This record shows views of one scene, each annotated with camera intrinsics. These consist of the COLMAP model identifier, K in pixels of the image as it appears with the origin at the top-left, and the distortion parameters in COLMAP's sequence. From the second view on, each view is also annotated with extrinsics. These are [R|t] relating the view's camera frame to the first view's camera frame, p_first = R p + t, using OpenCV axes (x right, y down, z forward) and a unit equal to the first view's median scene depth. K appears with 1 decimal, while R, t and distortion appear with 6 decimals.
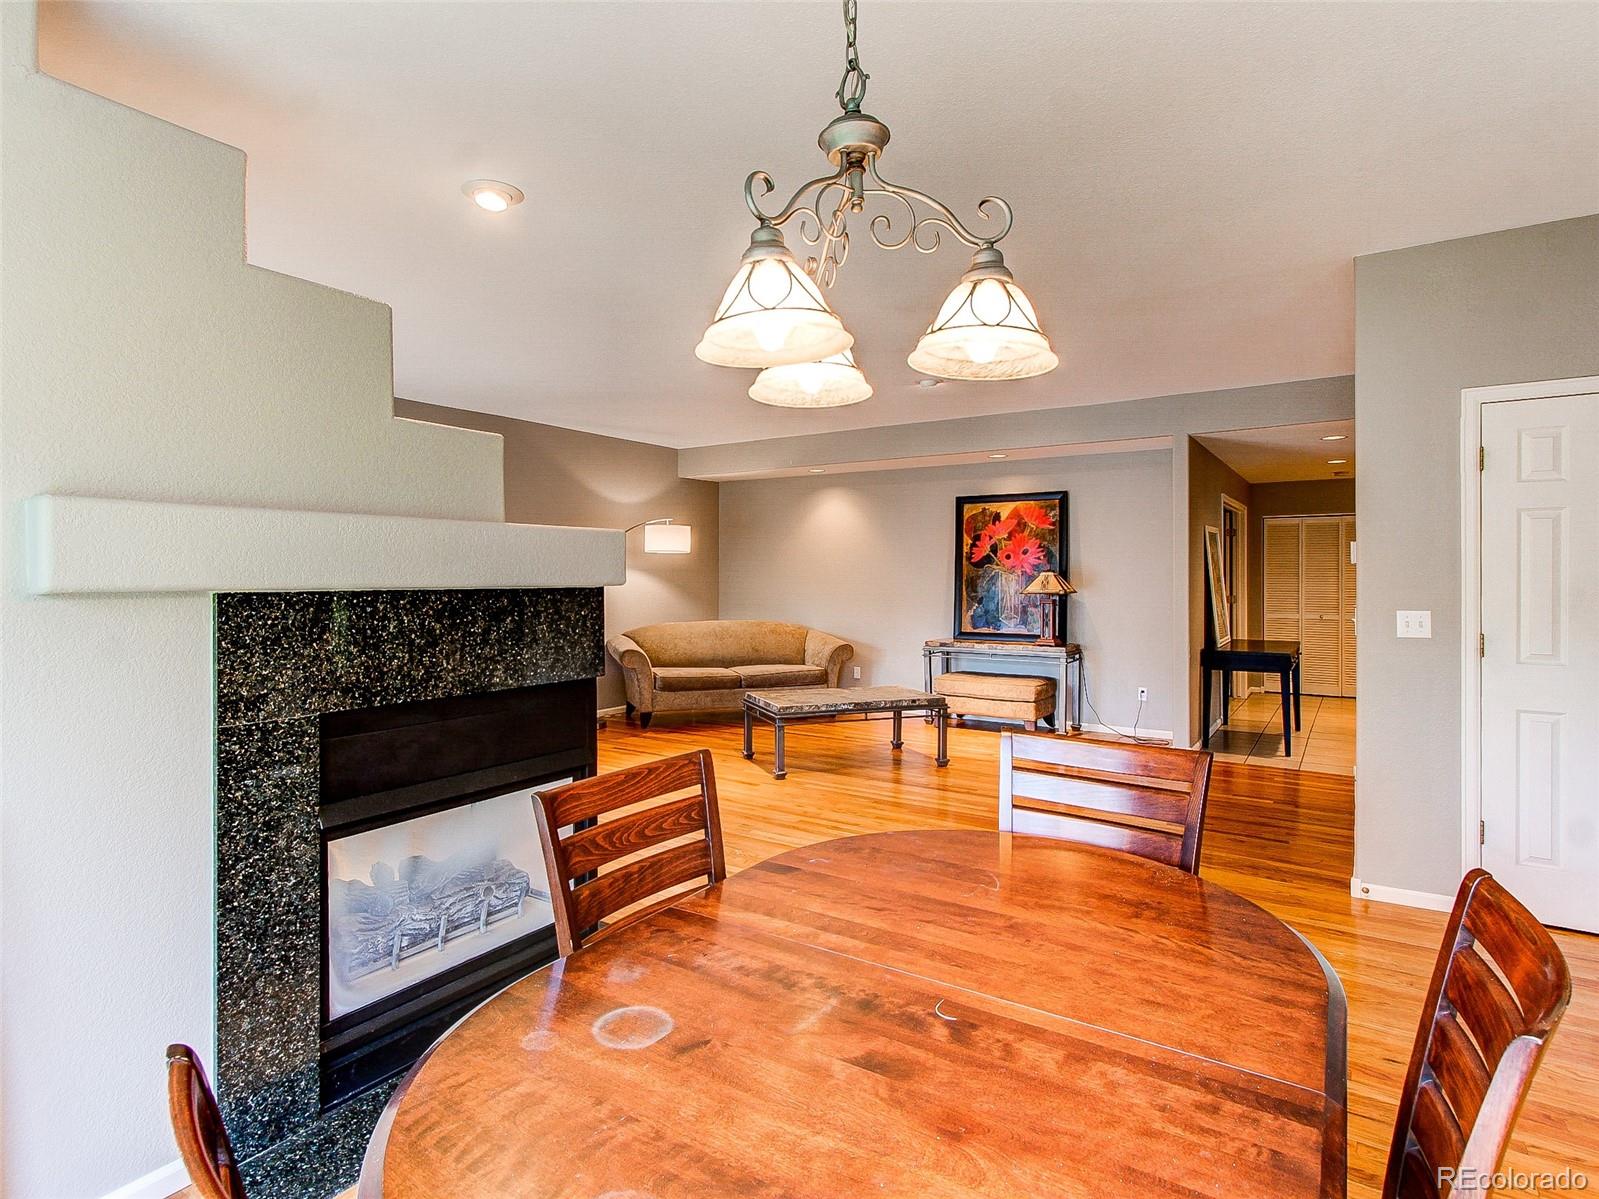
lens RADIAL K [[842.8, 0, 791.5], [0, 842.8, 595.6], [0, 0, 1]] dist [0.002570, 0.000794]
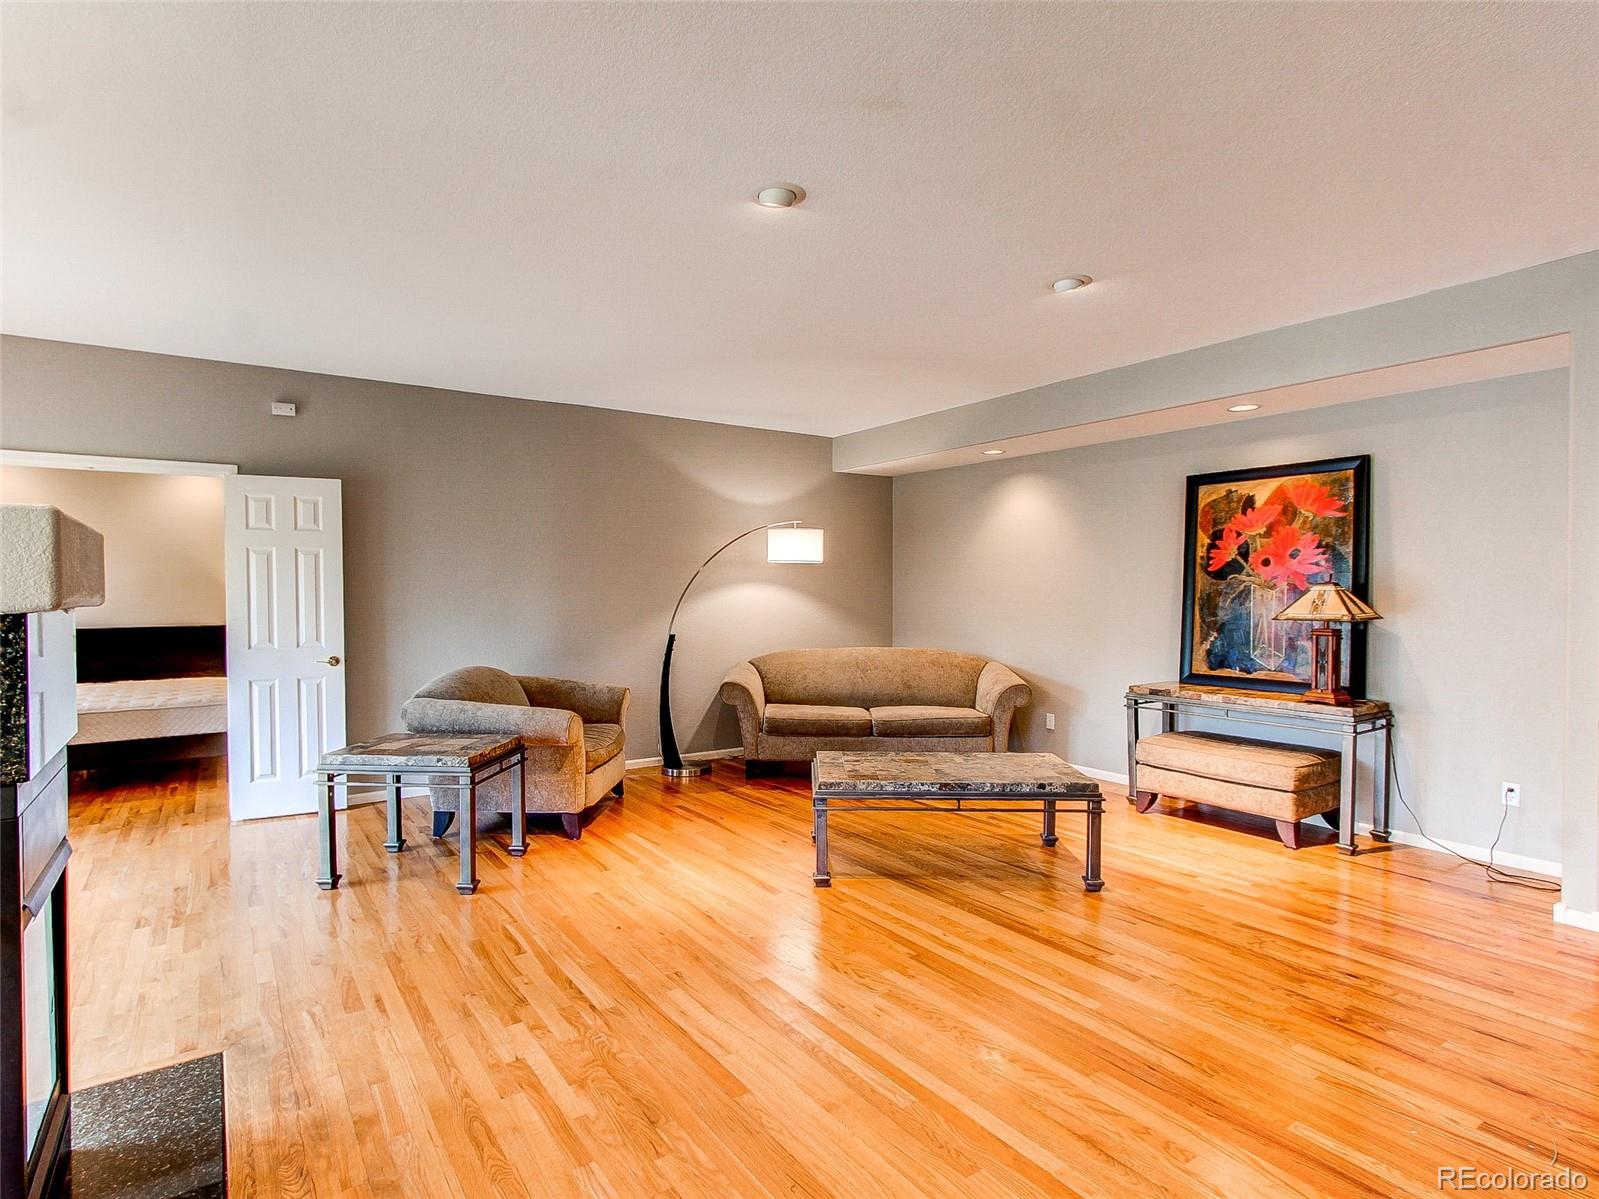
lens RADIAL K [[841.8, 0, 791.1], [0, 841.8, 618.8], [0, 0, 1]] dist [0.005885, 0.001033]
pose [[0.928739, 0.011676, -0.370551, 0.155912], [-0.007359, 0.999888, 0.013061, -0.007938], [0.370662, -0.009404, 0.928720, 0.250659]]
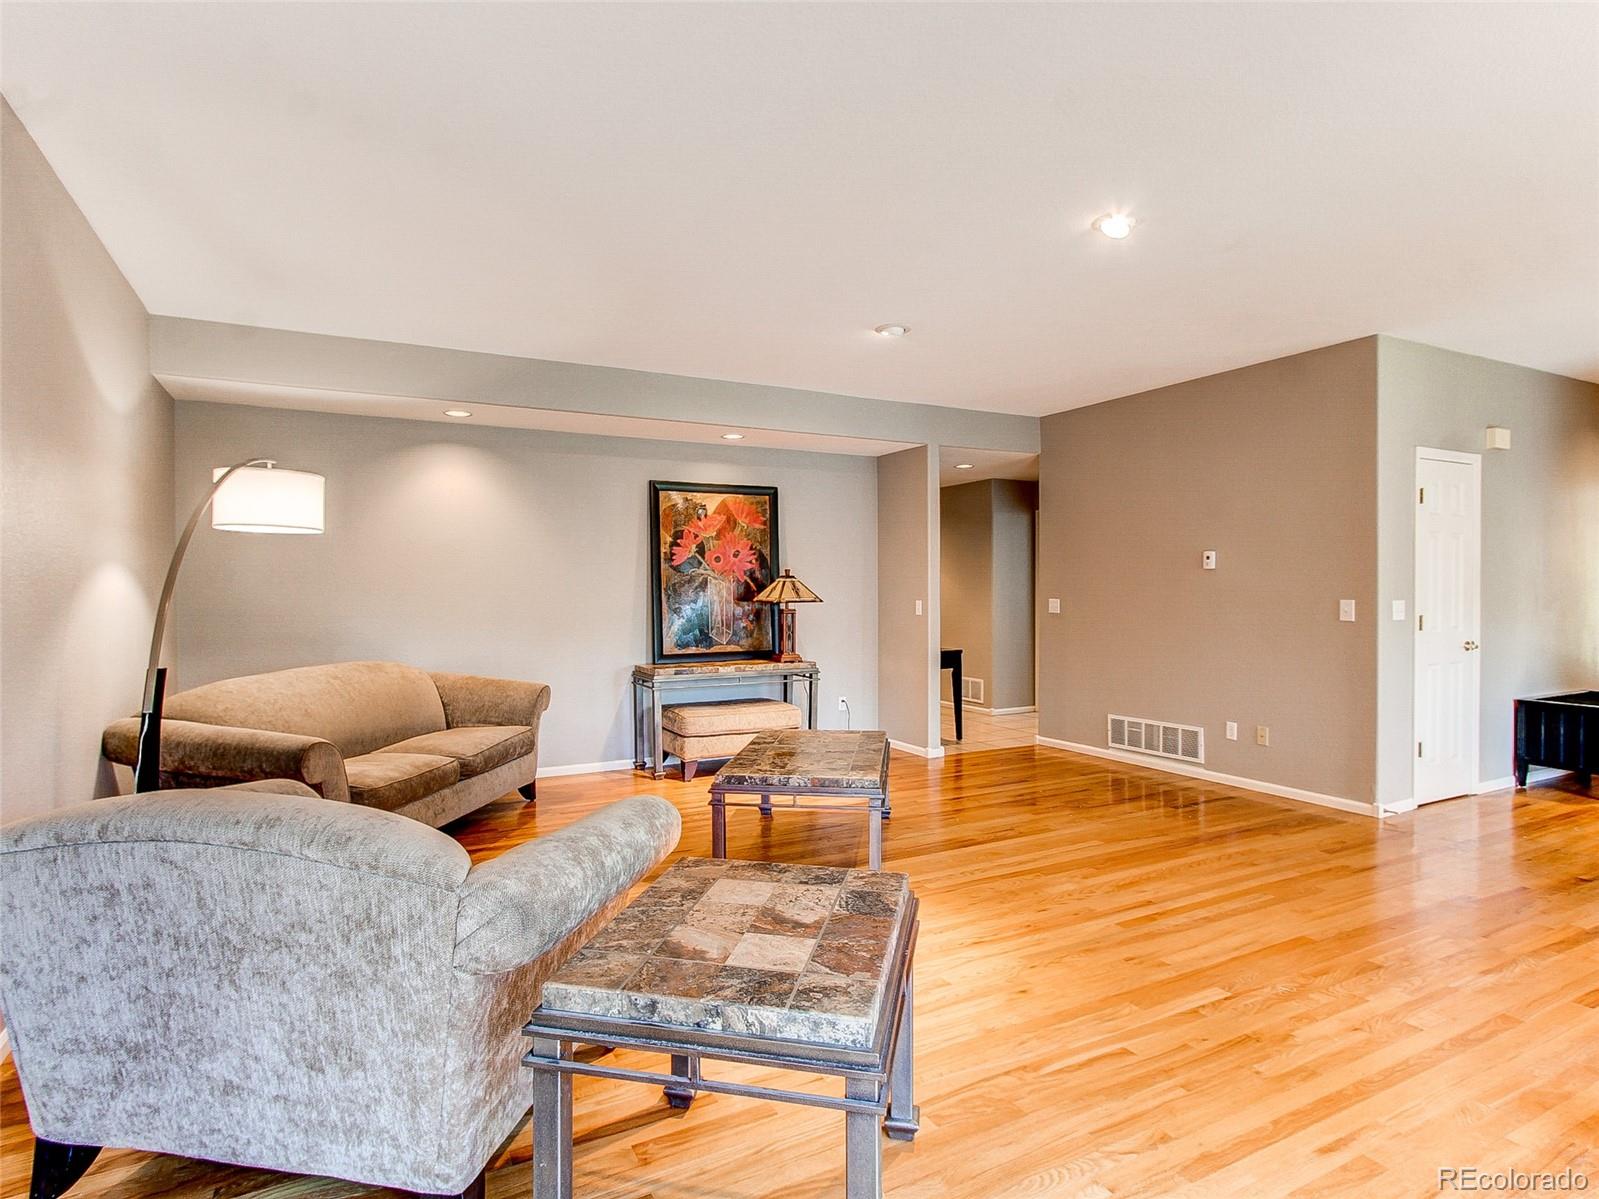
lens RADIAL K [[842.8, 0, 791.5], [0, 842.8, 595.6], [0, 0, 1]] dist [0.002570, 0.000794]
pose [[0.482941, -0.008886, 0.875608, -0.429449], [0.028265, 0.999586, -0.005445, -0.003944], [-0.875196, 0.027379, 0.482992, 0.532309]]
